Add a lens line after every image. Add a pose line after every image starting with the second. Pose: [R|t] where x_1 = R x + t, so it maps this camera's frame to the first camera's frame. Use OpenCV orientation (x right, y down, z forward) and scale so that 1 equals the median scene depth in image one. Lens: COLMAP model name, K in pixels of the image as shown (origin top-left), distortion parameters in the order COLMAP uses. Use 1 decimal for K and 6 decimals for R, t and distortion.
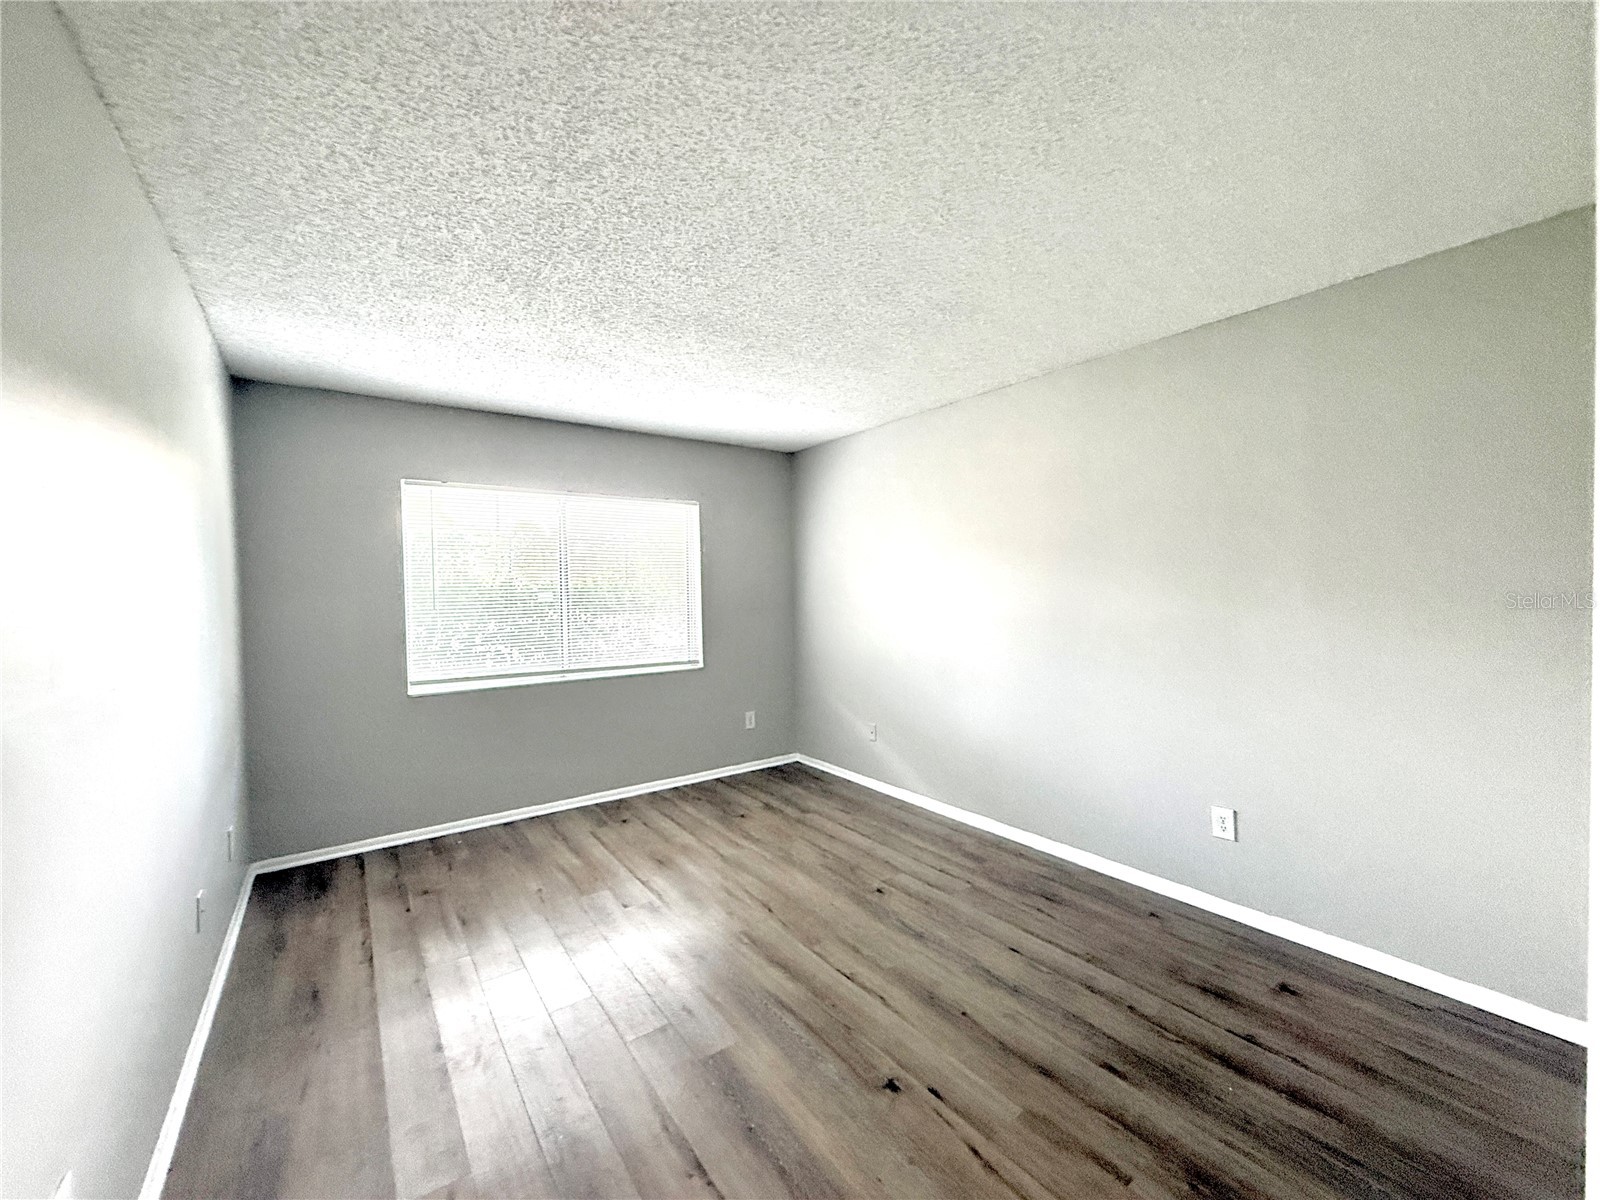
lens RADIAL K [[654.9, 0, 820.8], [0, 654.9, 596.6], [0, 0, 1]] dist [-0.001121, -0.000069]
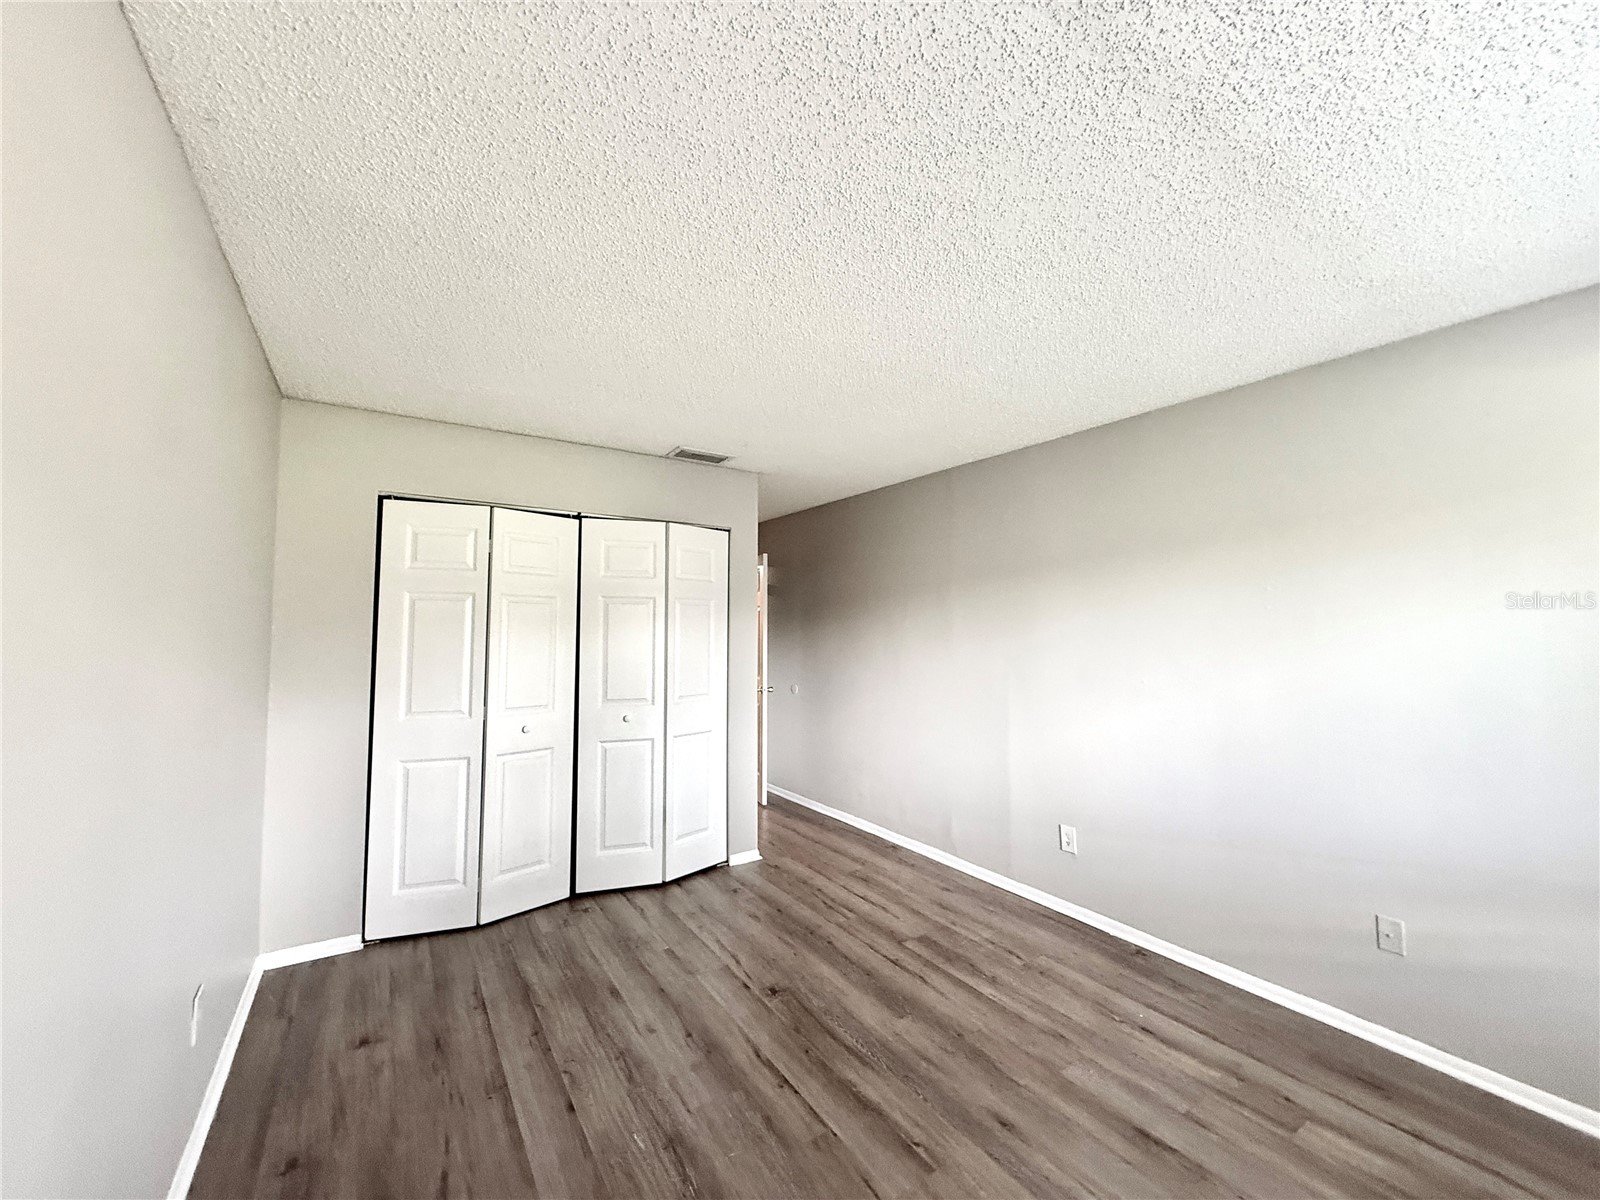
lens RADIAL K [[654.9, 0, 820.8], [0, 654.9, 596.6], [0, 0, 1]] dist [-0.001121, -0.000069]
pose [[-0.998920, 0.013332, 0.044508, -0.060462], [0.011293, 0.998889, -0.045753, -0.044588], [-0.045069, -0.045201, -0.997961, 2.179223]]
